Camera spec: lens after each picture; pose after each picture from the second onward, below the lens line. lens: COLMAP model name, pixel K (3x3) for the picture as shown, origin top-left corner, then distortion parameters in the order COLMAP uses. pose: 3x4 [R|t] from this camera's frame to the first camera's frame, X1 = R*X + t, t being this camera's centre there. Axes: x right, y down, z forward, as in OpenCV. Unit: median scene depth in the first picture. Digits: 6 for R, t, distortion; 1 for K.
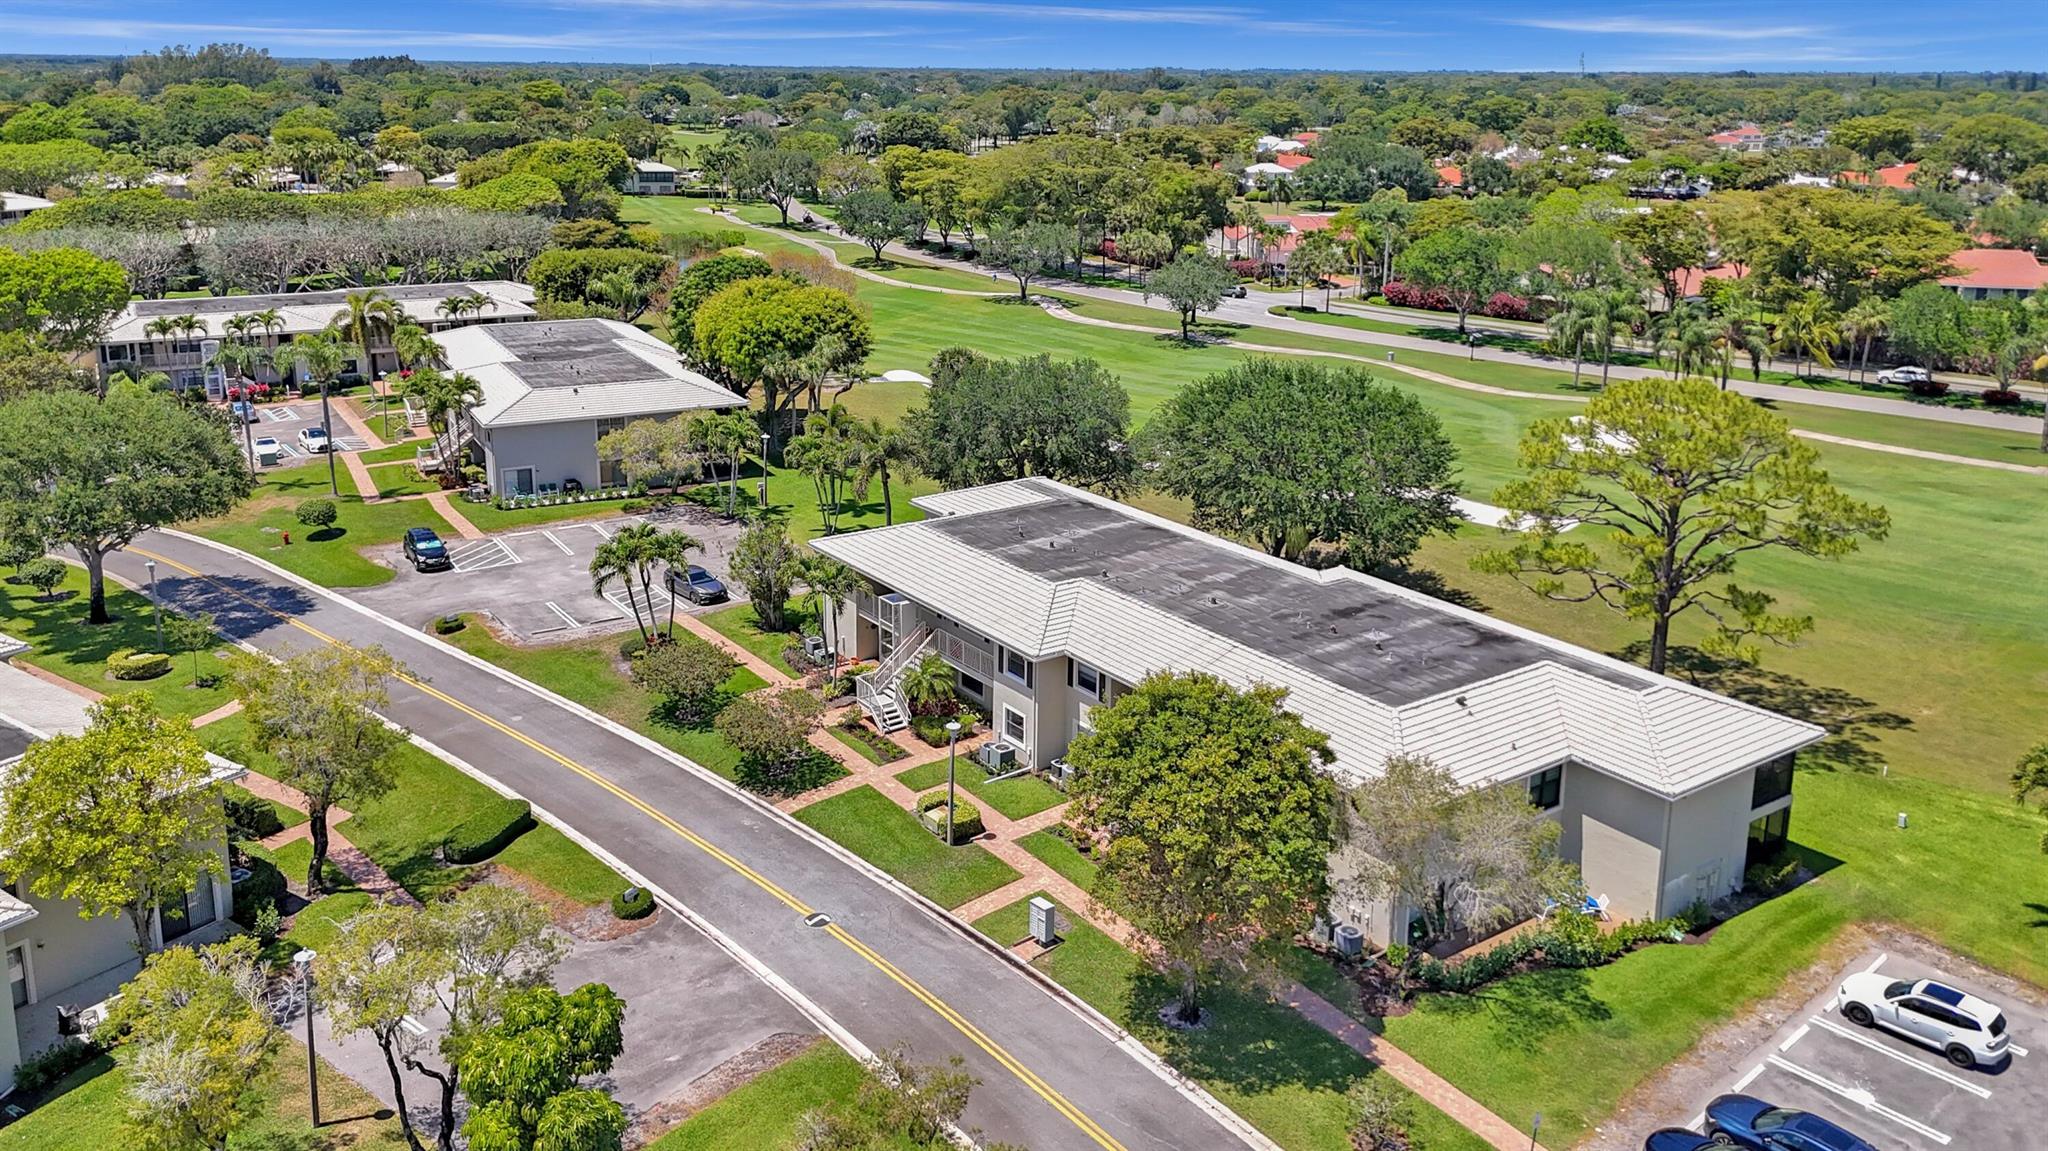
lens RADIAL K [[1557.1, 0, 1023.8], [0, 1557.1, 574.1], [0, 0, 1]] dist [0.004265, 0.000192]
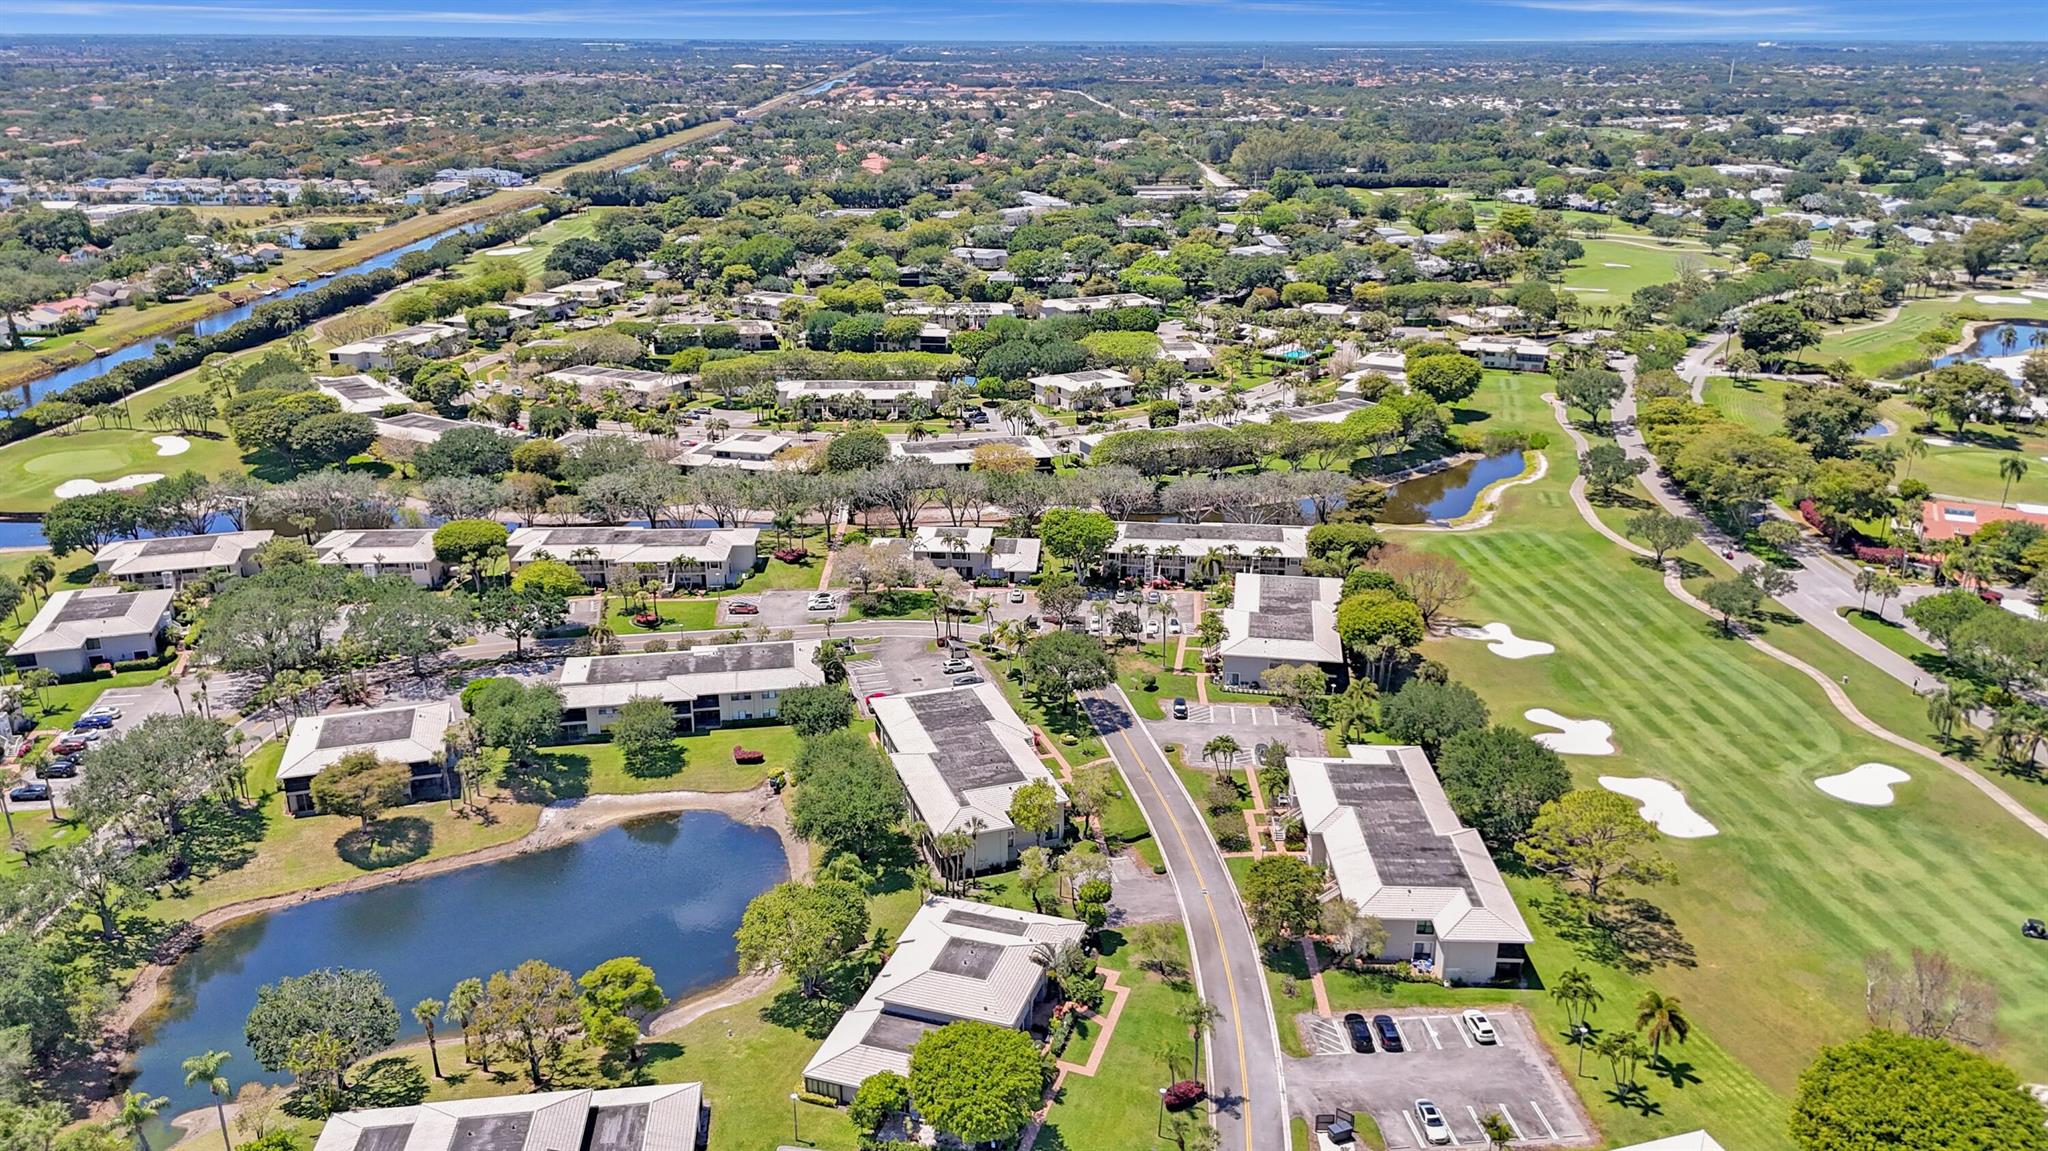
lens RADIAL K [[1557.1, 0, 1021.9], [0, 1557.1, 575.1], [0, 0, 1]] dist [0.004265, 0.000192]
pose [[0.792765, 0.195140, -0.577447, 1.206444], [-0.181382, 0.979975, 0.082152, -0.573929], [0.581915, 0.039611, 0.812285, -1.743109]]
